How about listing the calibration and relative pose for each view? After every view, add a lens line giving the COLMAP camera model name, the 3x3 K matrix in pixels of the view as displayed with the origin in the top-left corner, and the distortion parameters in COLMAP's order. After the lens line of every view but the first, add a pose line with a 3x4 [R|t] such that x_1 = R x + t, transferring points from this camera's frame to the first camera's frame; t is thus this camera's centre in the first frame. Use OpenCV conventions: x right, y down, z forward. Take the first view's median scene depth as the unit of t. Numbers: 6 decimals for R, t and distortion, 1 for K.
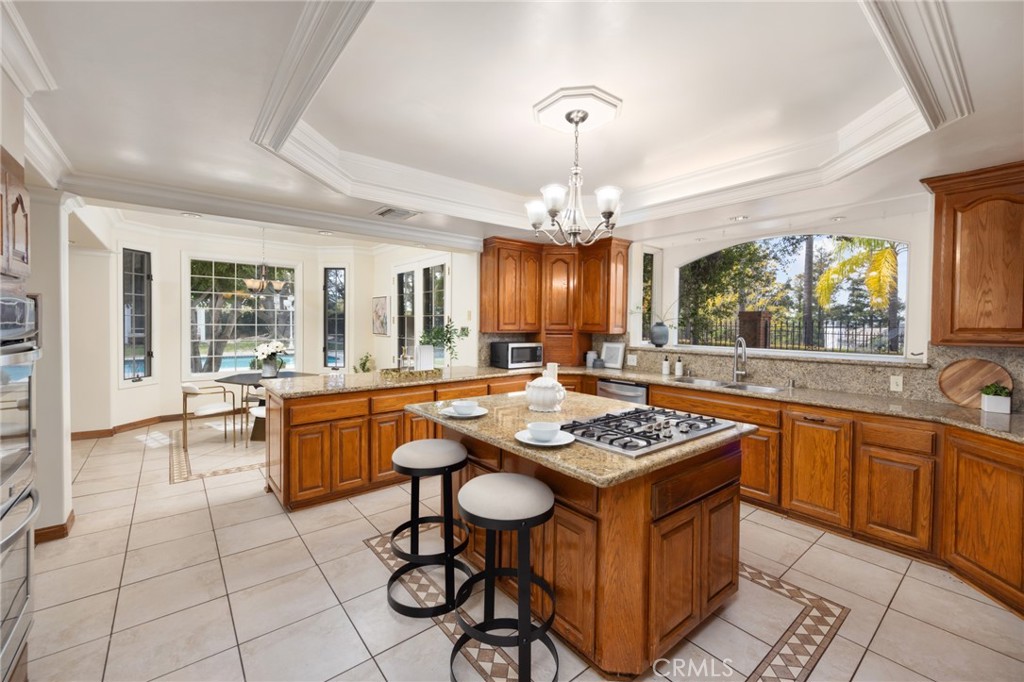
lens RADIAL K [[416.4, 0, 515.7], [0, 416.4, 333.2], [0, 0, 1]] dist [-0.000551, -0.000131]
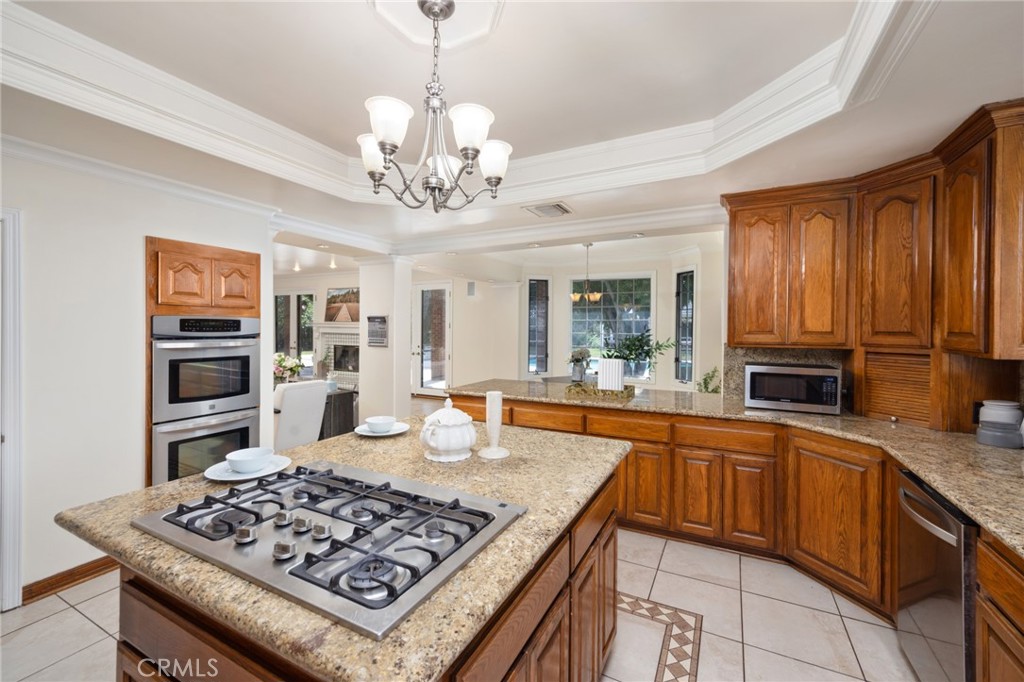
lens RADIAL K [[416.4, 0, 515.7], [0, 416.4, 333.2], [0, 0, 1]] dist [-0.000551, -0.000131]
pose [[0.392129, 0.002474, -0.919907, 0.398012], [-0.026436, 0.999614, -0.008581, -0.007331], [0.919530, 0.027683, 0.392043, 0.450182]]
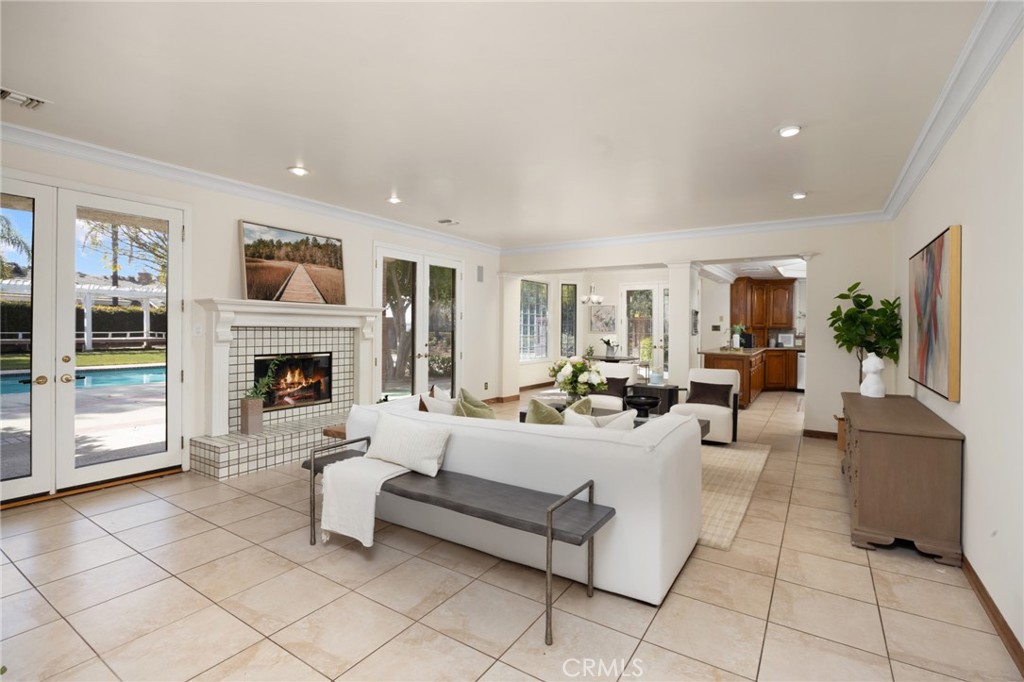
lens RADIAL K [[477.6, 0, 514.6], [0, 477.6, 326.8], [0, 0, 1]] dist [-0.001283, -0.000200]
pose [[0.954040, -0.004152, 0.299651, -1.636991], [0.010464, 0.999756, -0.019462, 0.022977], [-0.299497, 0.021703, 0.953850, -0.704874]]
